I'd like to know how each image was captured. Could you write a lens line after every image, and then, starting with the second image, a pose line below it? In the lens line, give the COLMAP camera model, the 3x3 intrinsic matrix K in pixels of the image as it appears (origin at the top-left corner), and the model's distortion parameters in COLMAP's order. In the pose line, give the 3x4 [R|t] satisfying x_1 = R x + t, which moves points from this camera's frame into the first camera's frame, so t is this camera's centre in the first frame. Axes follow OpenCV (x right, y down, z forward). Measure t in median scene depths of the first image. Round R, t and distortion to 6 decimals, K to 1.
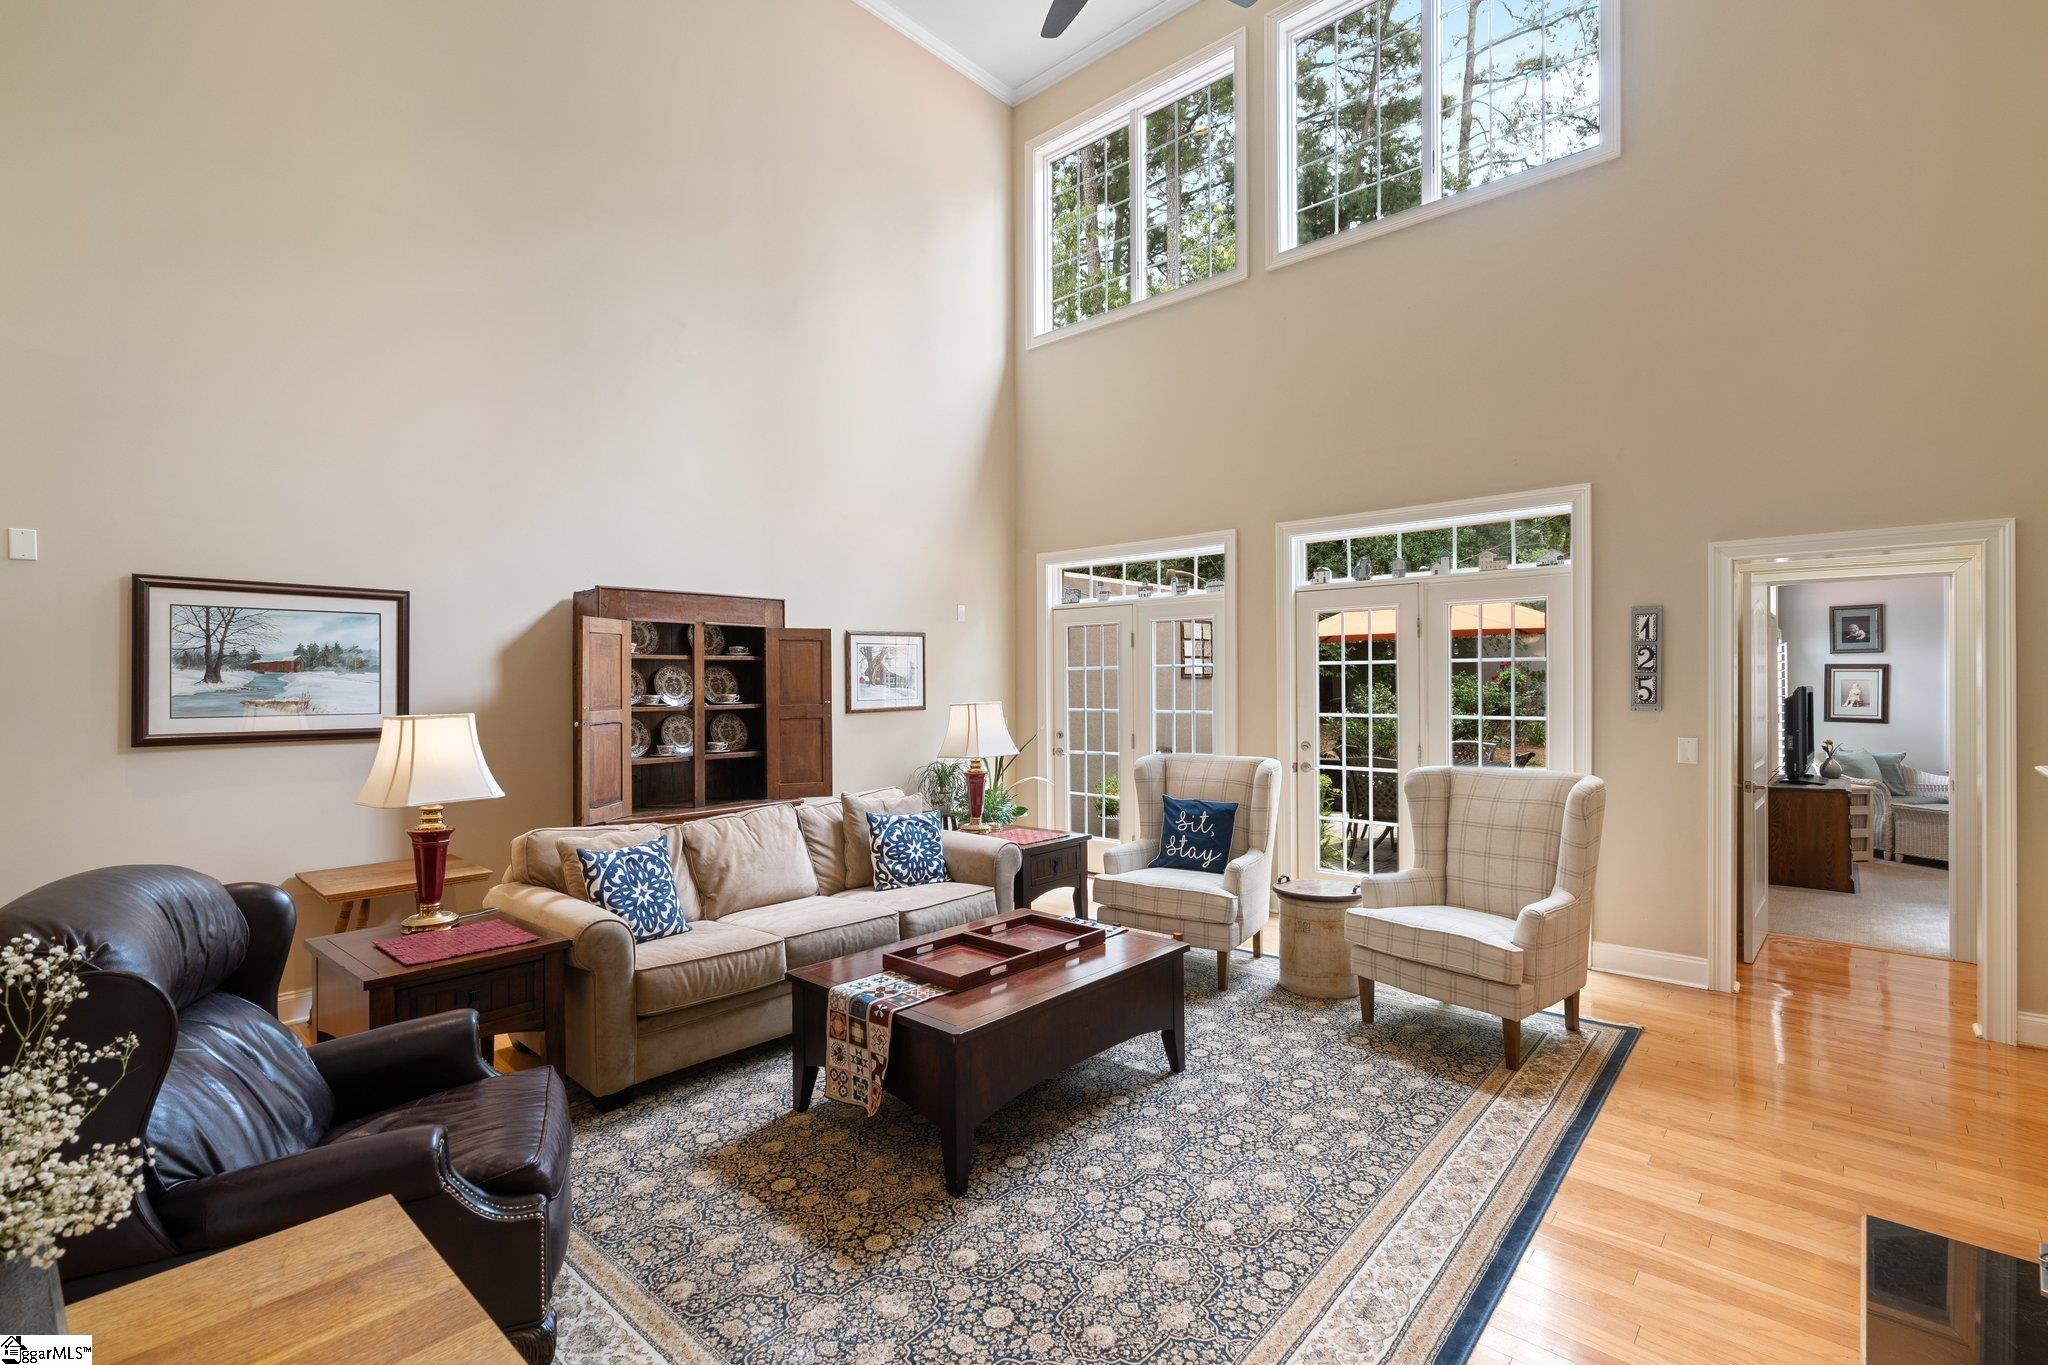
lens RADIAL K [[930.2, 0, 1024.4], [0, 930.2, 685.8], [0, 0, 1]] dist [-0.001077, -0.000616]
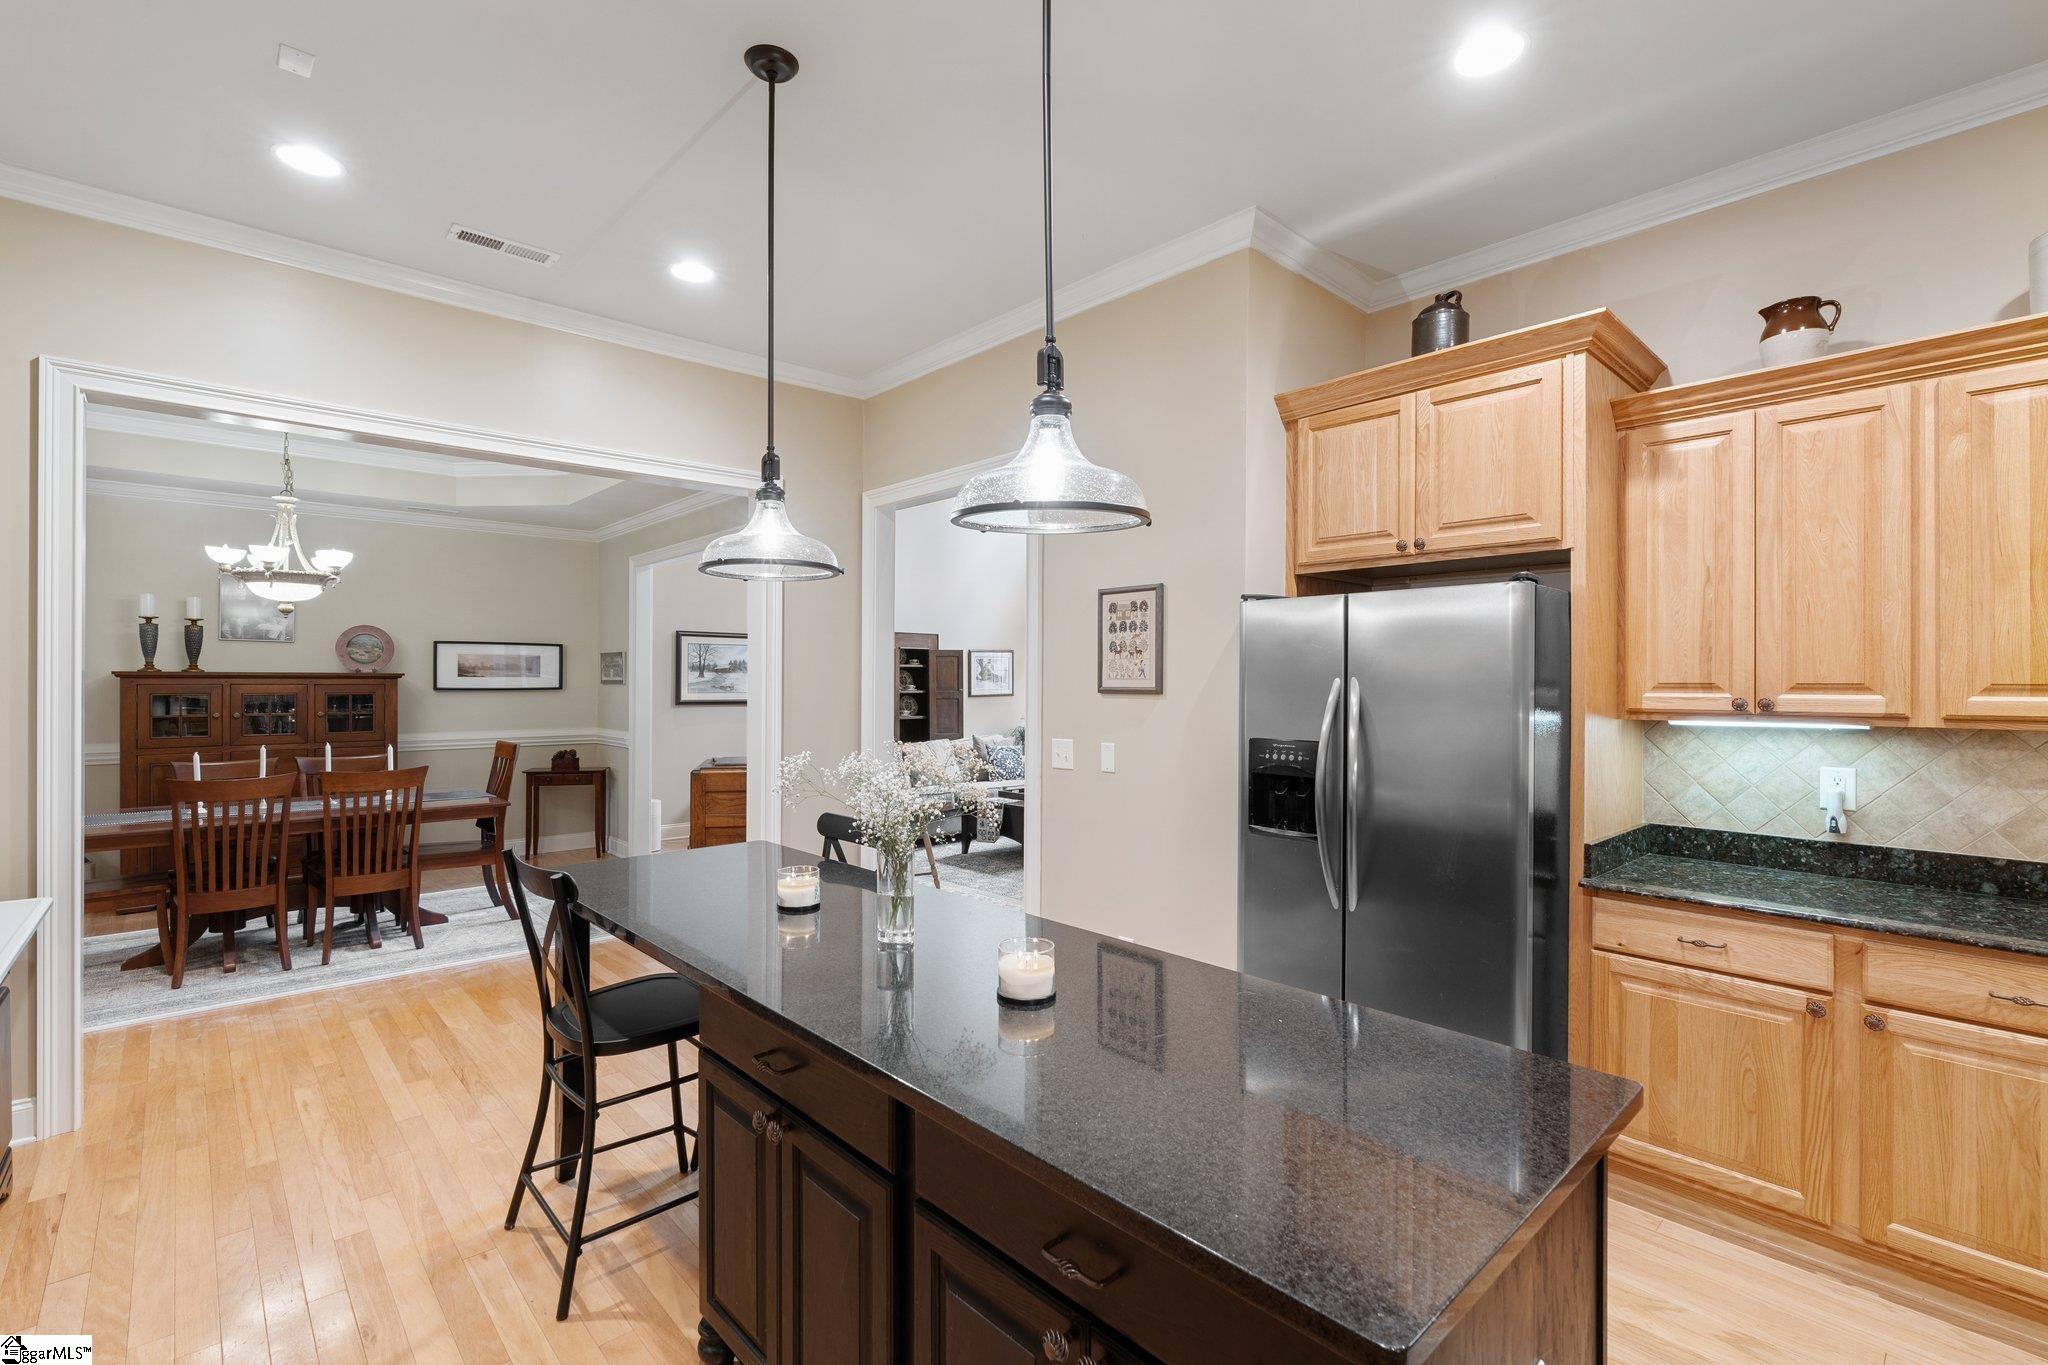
lens RADIAL K [[918.1, 0, 1024.0], [0, 918.1, 682.5], [0, 0, 1]] dist [-0.021201, 0.000253]
pose [[0.996219, 0.006546, -0.086625, 0.092215], [-0.006668, 0.999977, -0.001114, 0.005292], [0.086616, 0.001688, 0.996240, -1.063880]]
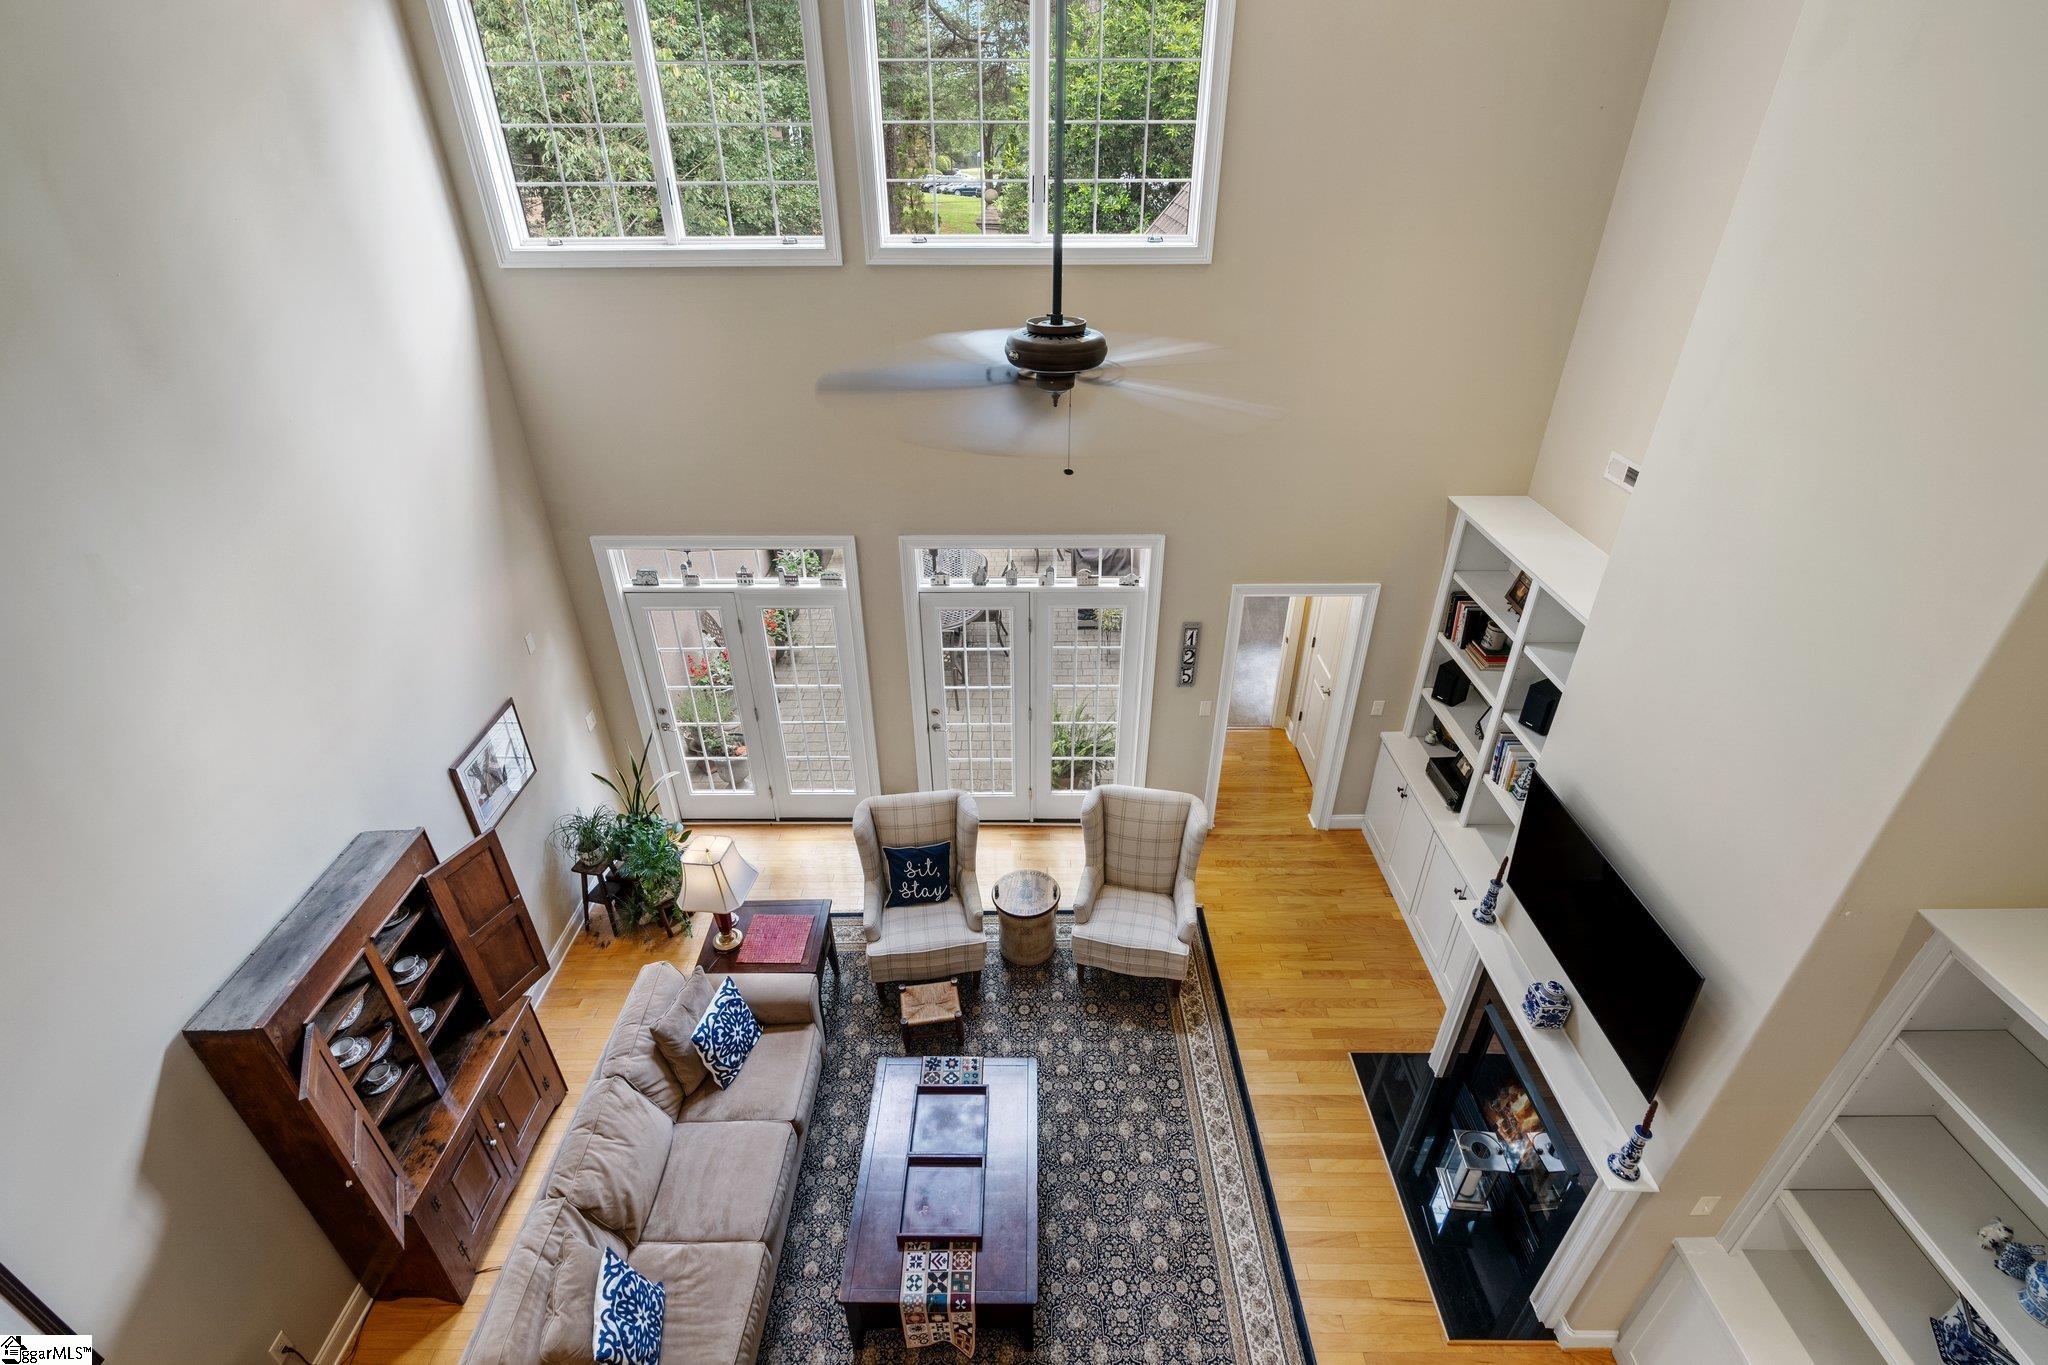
lens RADIAL K [[920.2, 0, 1024.0], [0, 920.2, 682.5], [0, 0, 1]] dist [-0.004336, -0.000097]
pose [[0.743410, -0.345828, 0.572490, -0.378352], [0.002943, 0.857633, 0.514254, -0.800927], [-0.668830, -0.380616, 0.638591, 0.280279]]
